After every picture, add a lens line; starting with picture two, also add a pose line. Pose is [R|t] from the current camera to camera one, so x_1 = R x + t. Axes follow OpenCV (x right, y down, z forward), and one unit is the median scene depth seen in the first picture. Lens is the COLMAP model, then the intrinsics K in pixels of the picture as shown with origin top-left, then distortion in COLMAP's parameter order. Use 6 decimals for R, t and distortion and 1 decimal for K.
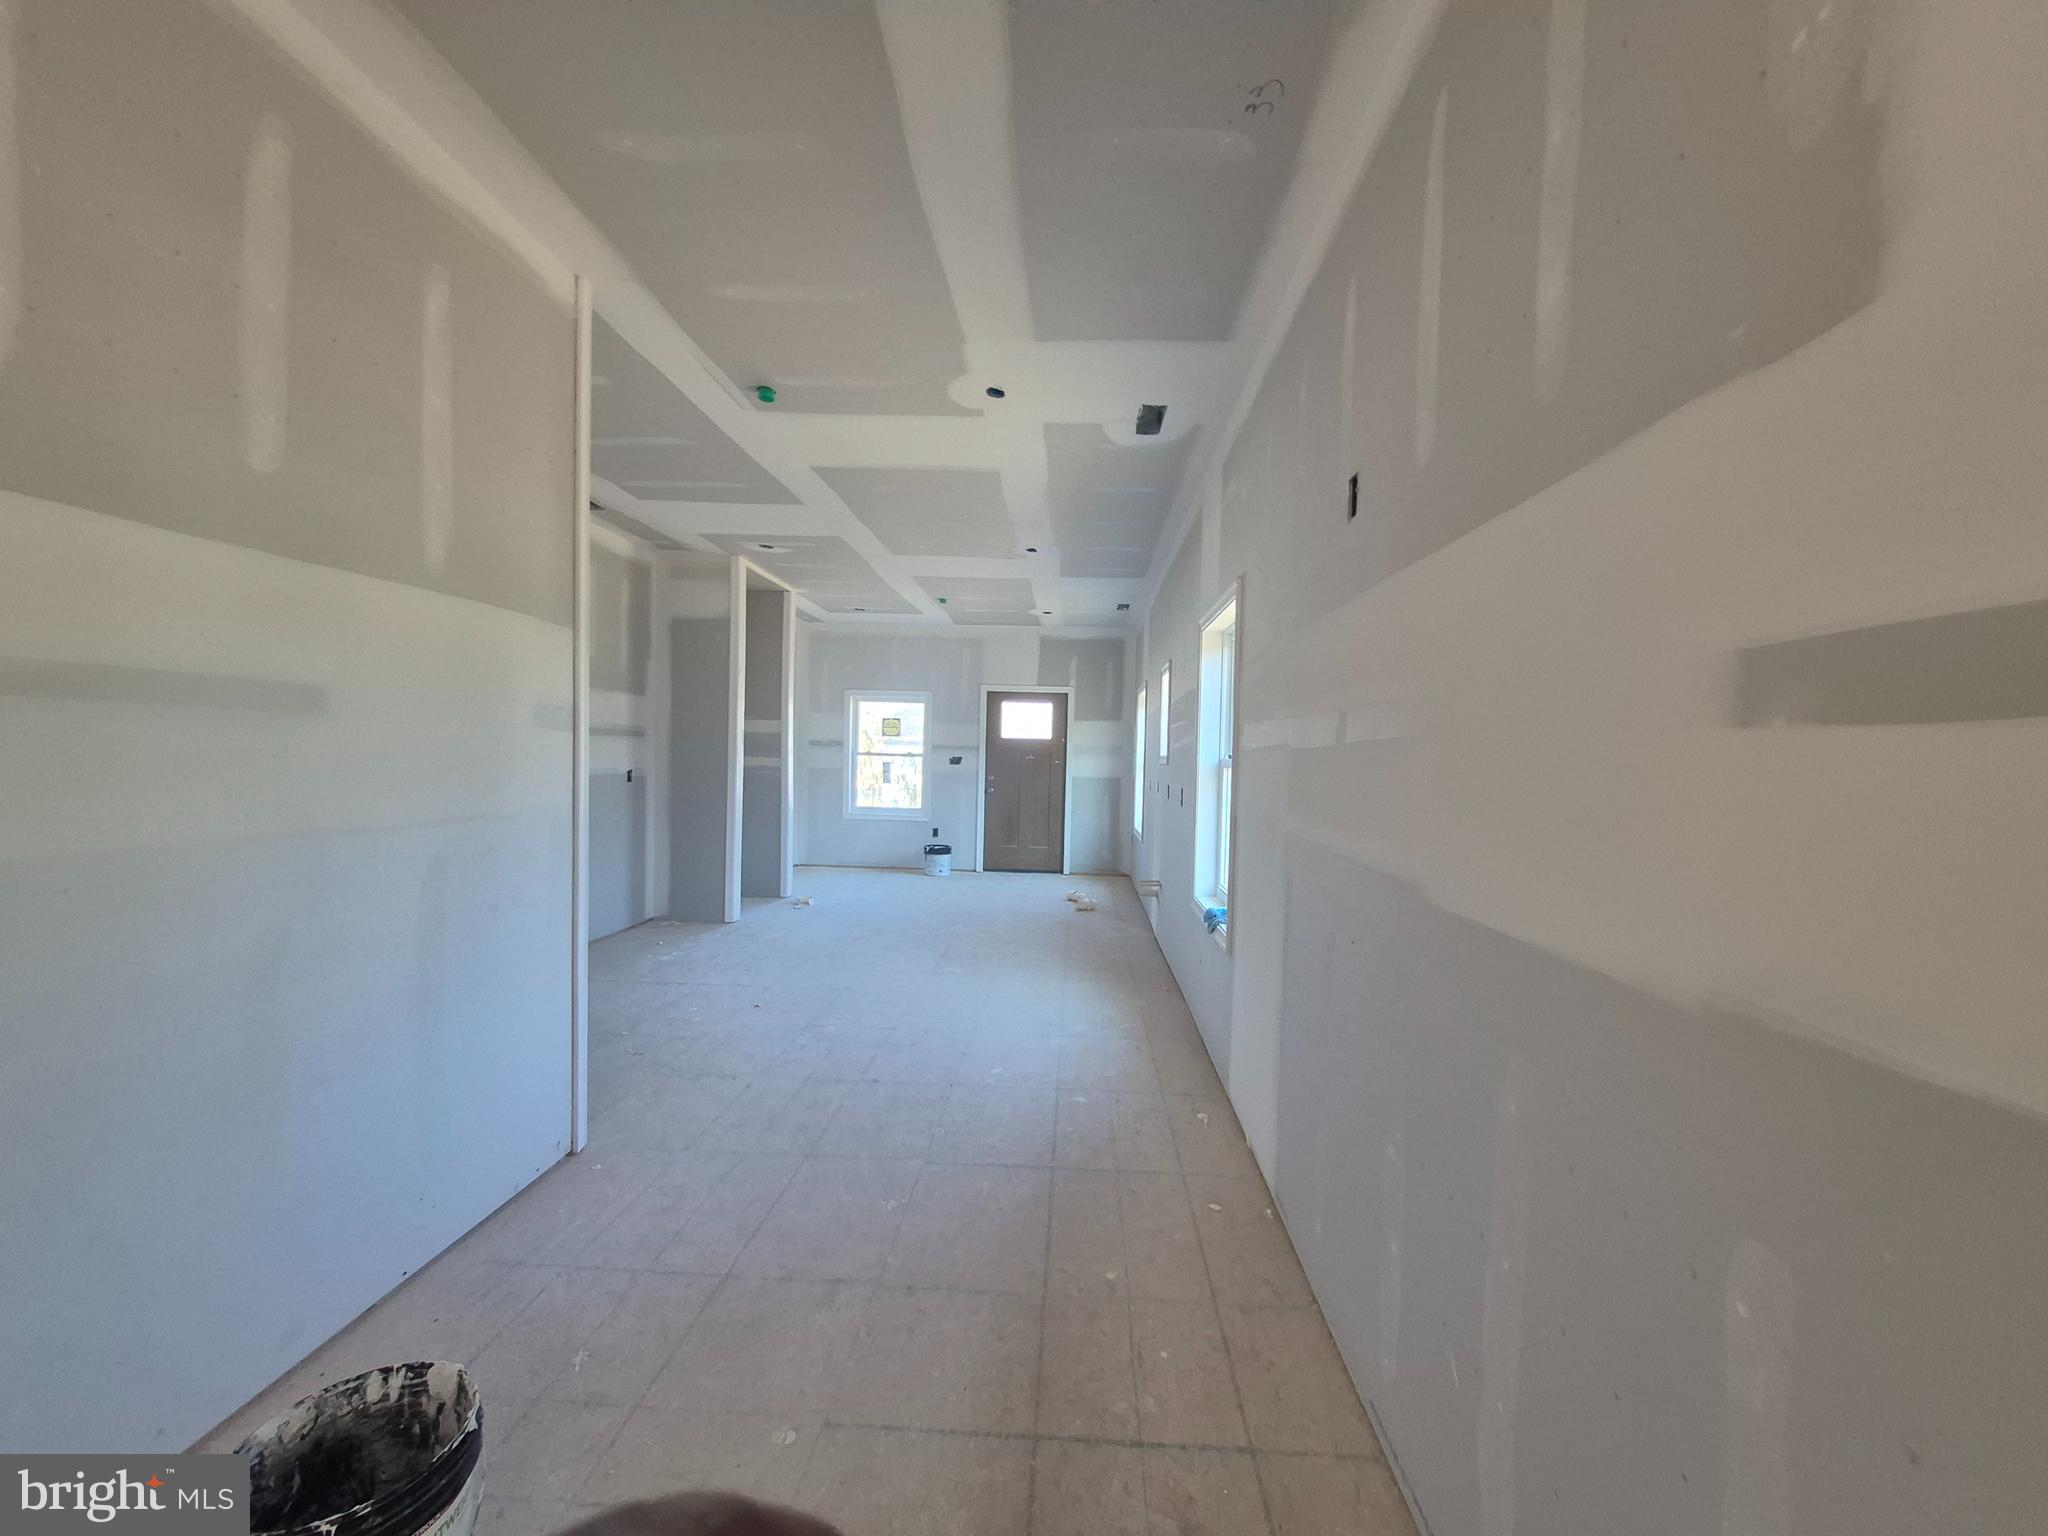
lens RADIAL K [[800.0, 0, 1029.1], [0, 800.0, 776.3], [0, 0, 1]] dist [-0.002739, 0.000093]
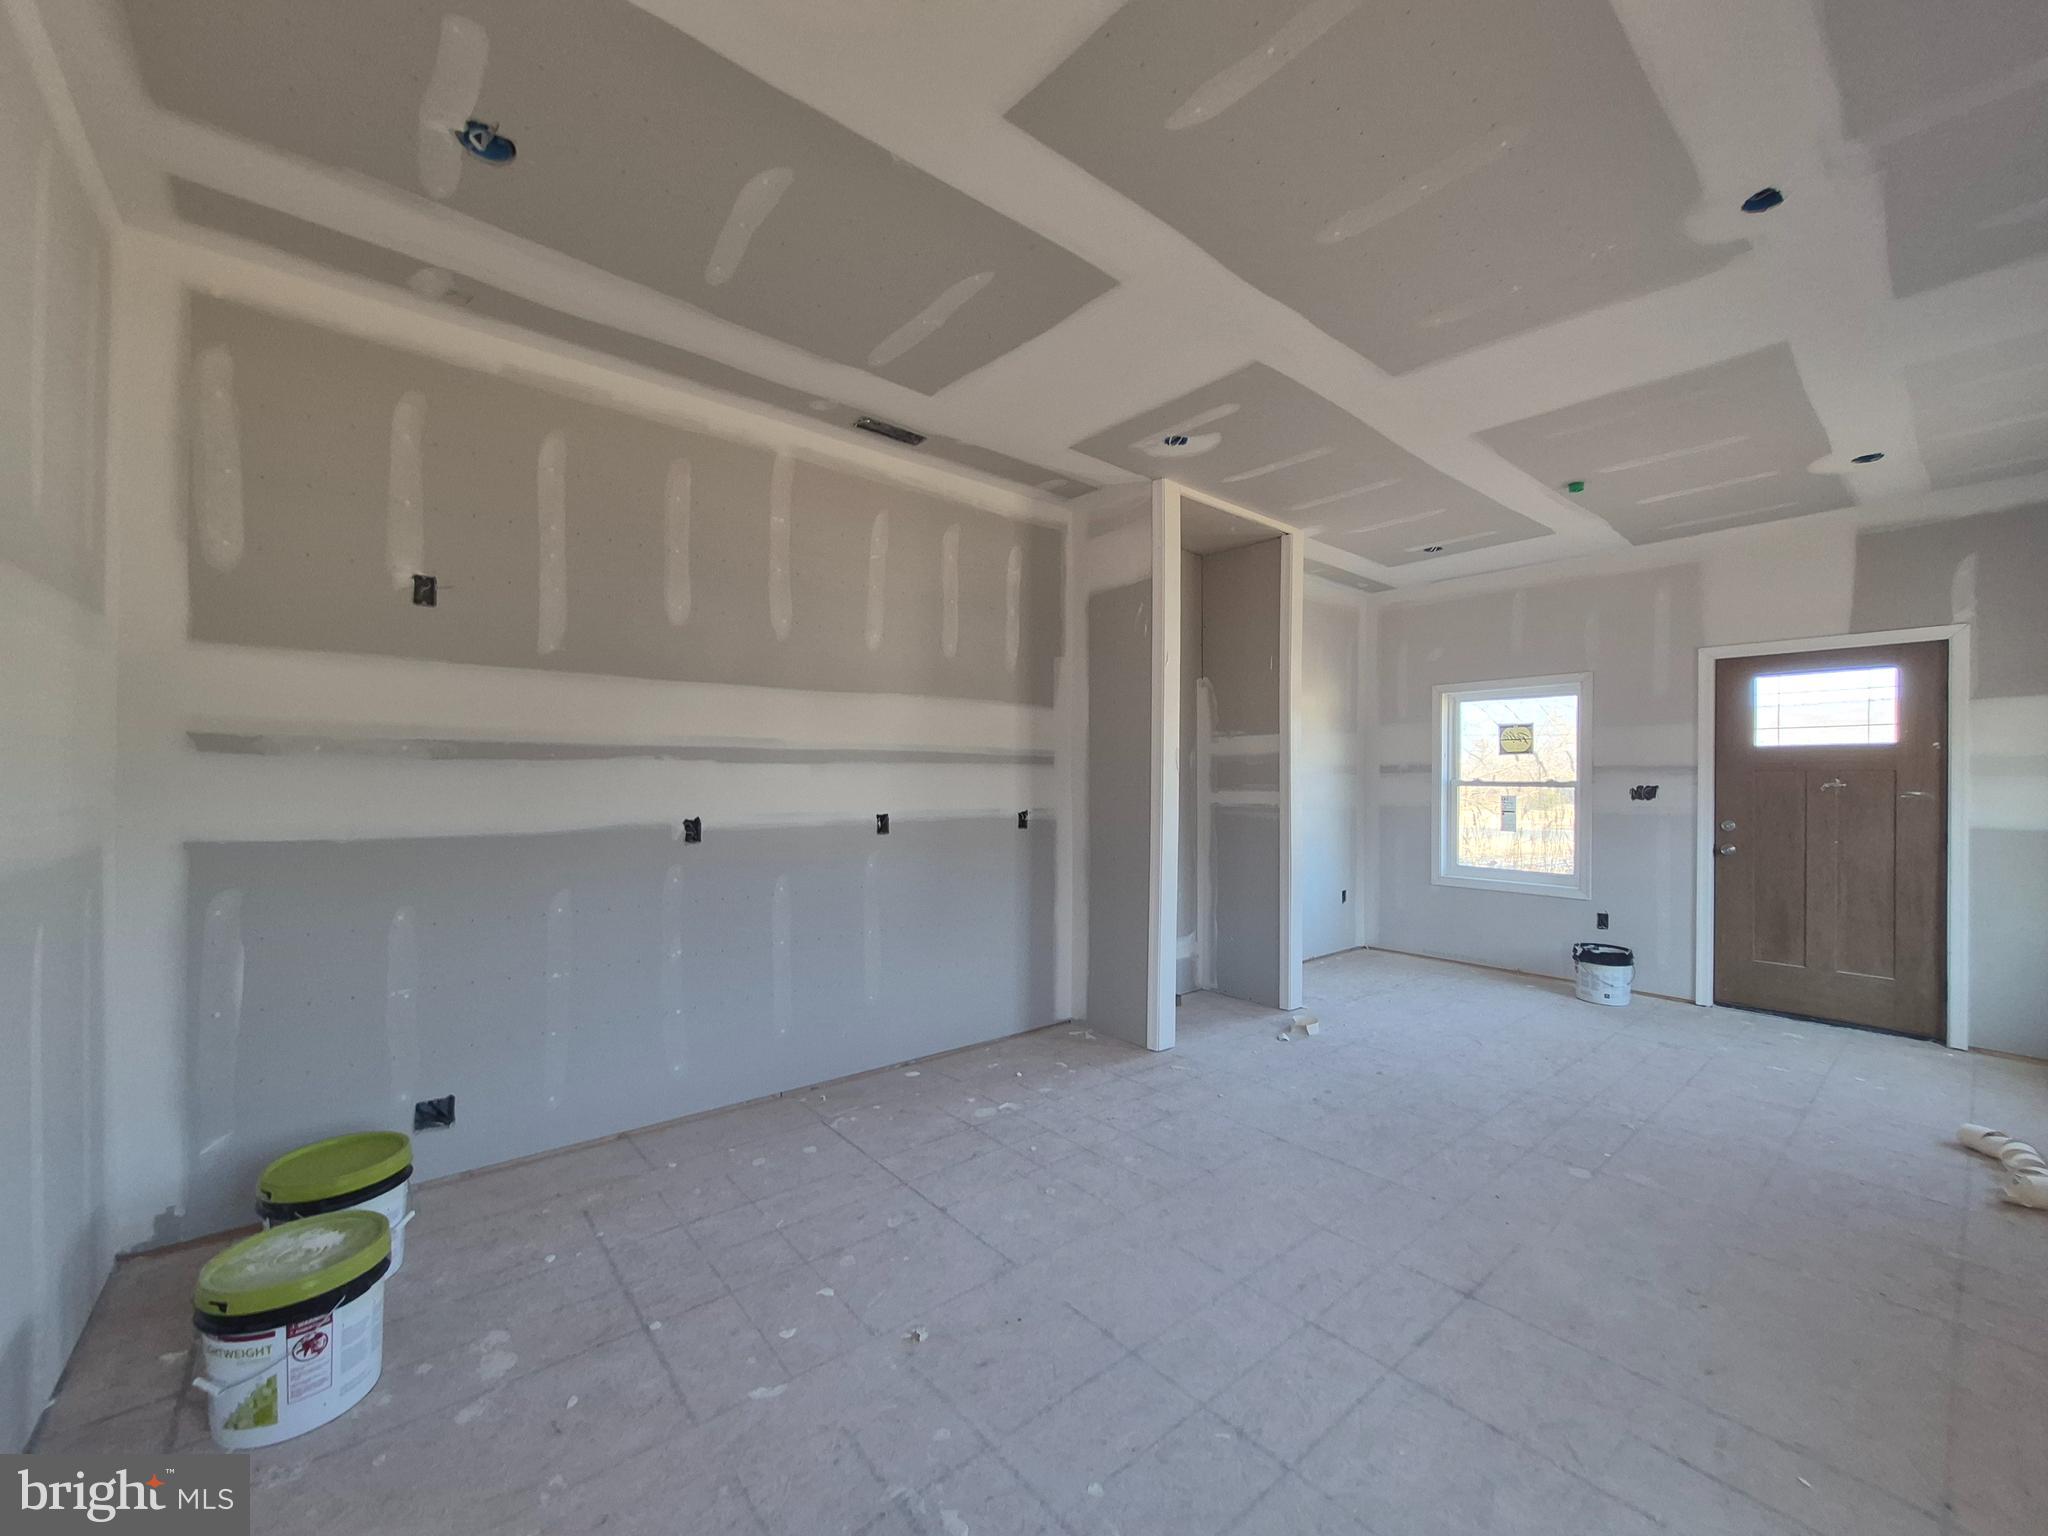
lens RADIAL K [[800.0, 0, 1042.0], [0, 800.0, 778.0], [0, 0, 1]] dist [-0.002739, 0.000093]
pose [[0.690342, -0.022936, -0.723120, 0.020293], [-0.005939, 0.999284, -0.037366, -0.007190], [0.723459, 0.030090, 0.689711, 0.339407]]
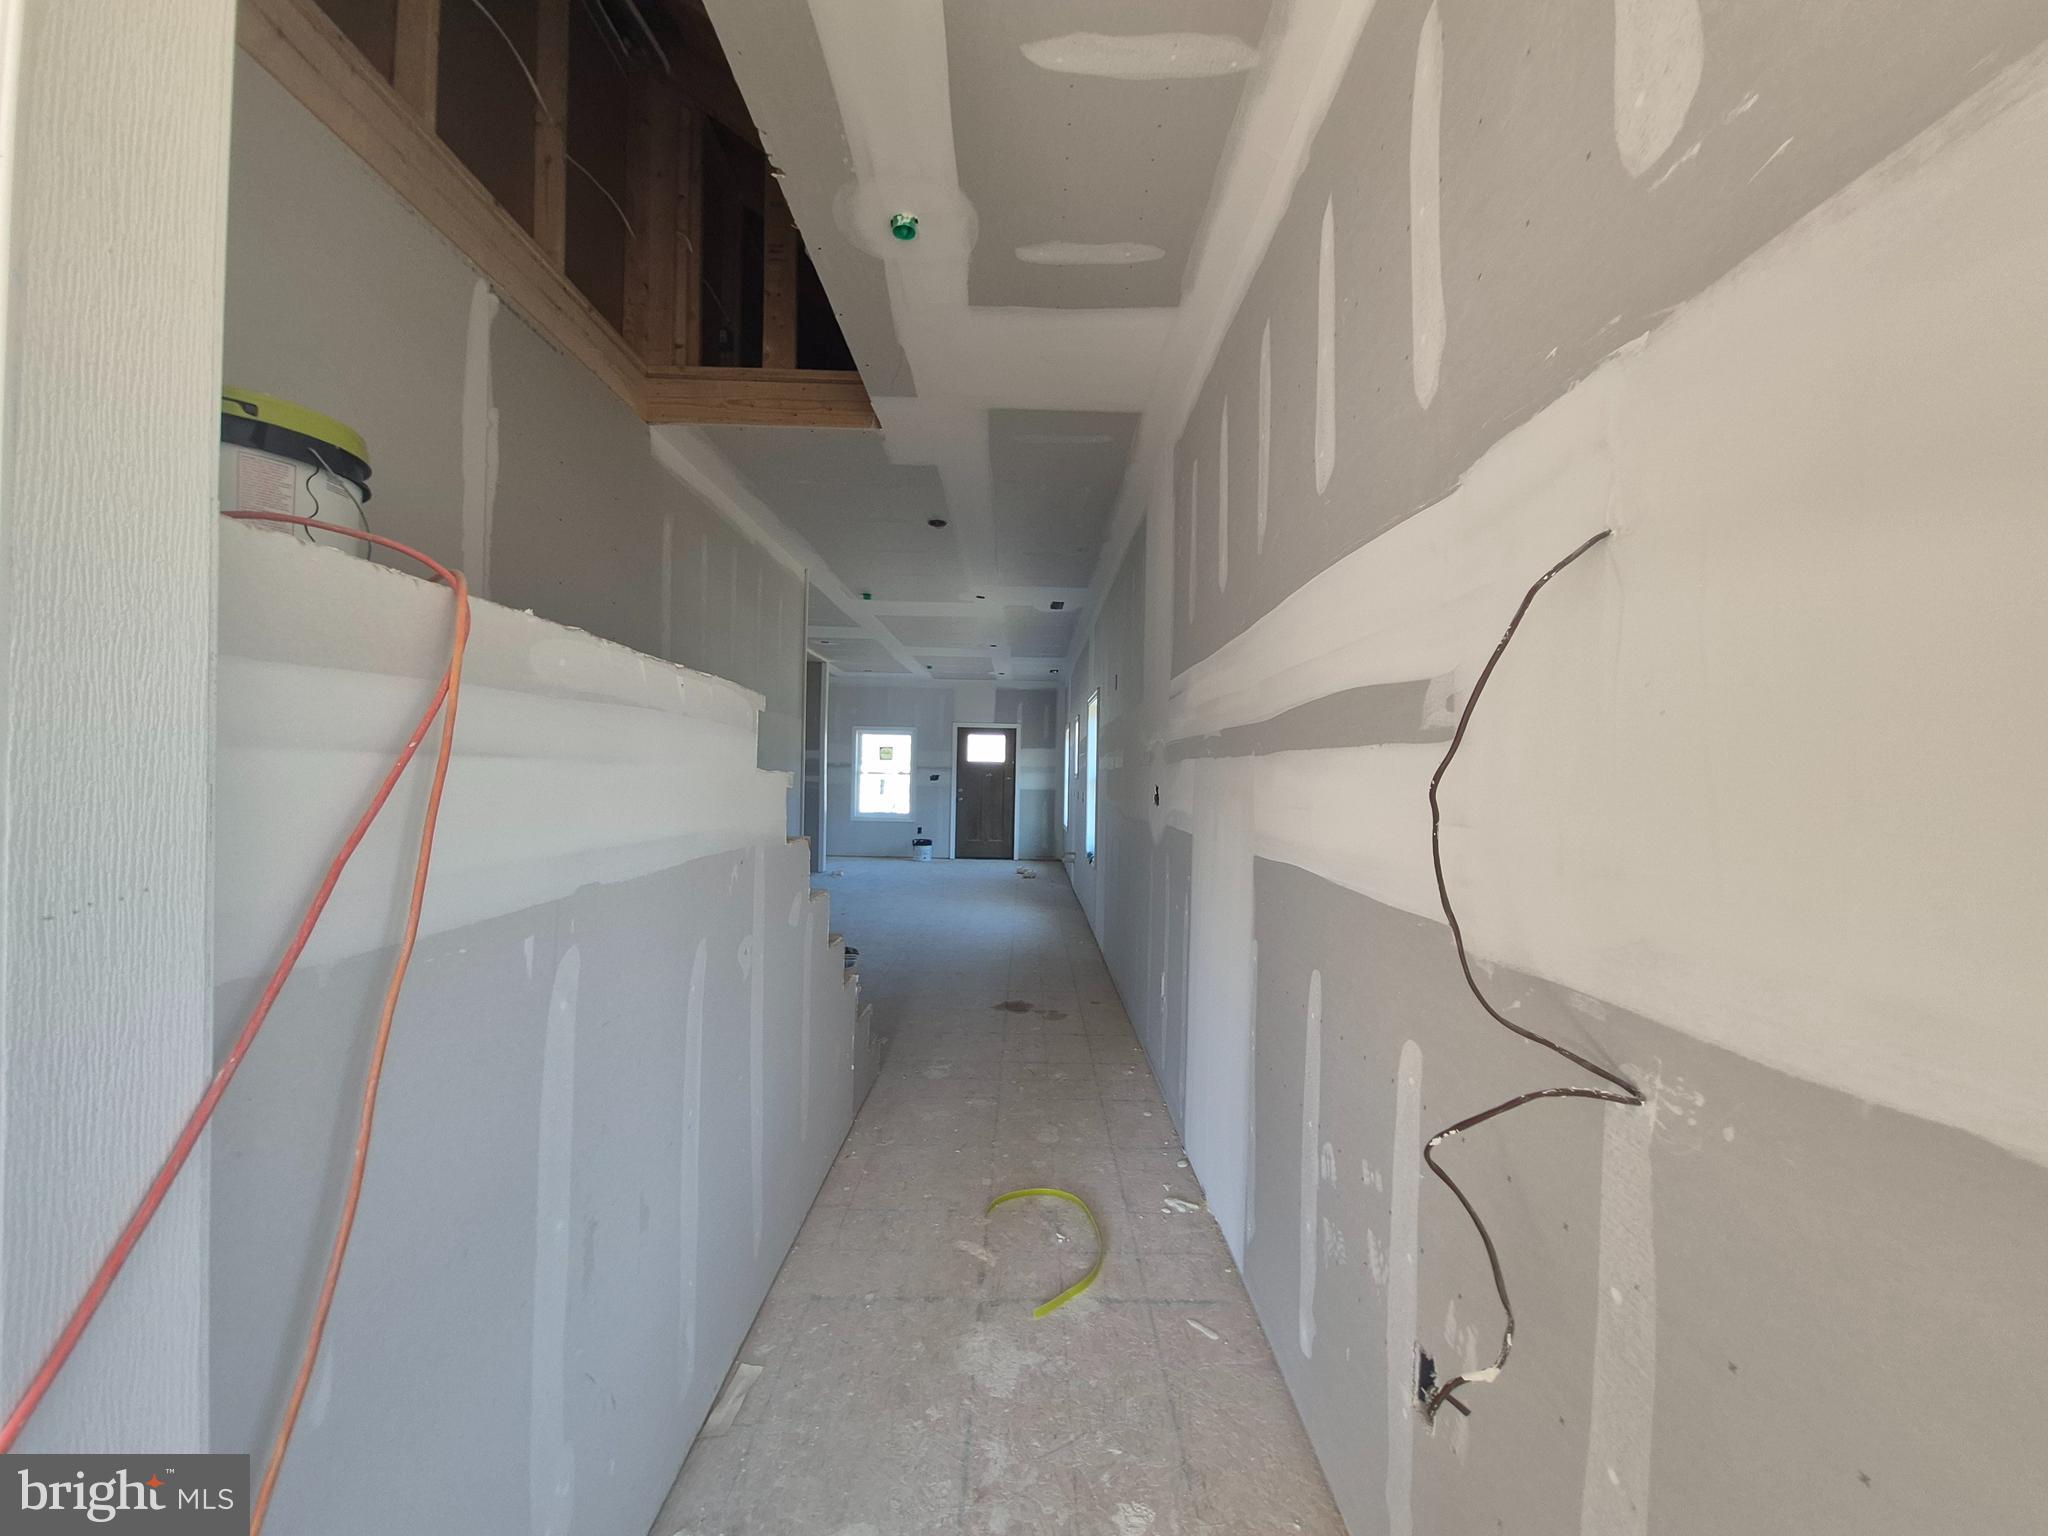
lens RADIAL K [[800.0, 0, 1029.7], [0, 800.0, 778.9], [0, 0, 1]] dist [-0.002739, 0.000093]
pose [[0.997852, -0.005232, 0.065300, -0.019378], [0.006526, 0.999786, -0.019627, 0.010987], [-0.065183, 0.020011, 0.997673, -0.390721]]
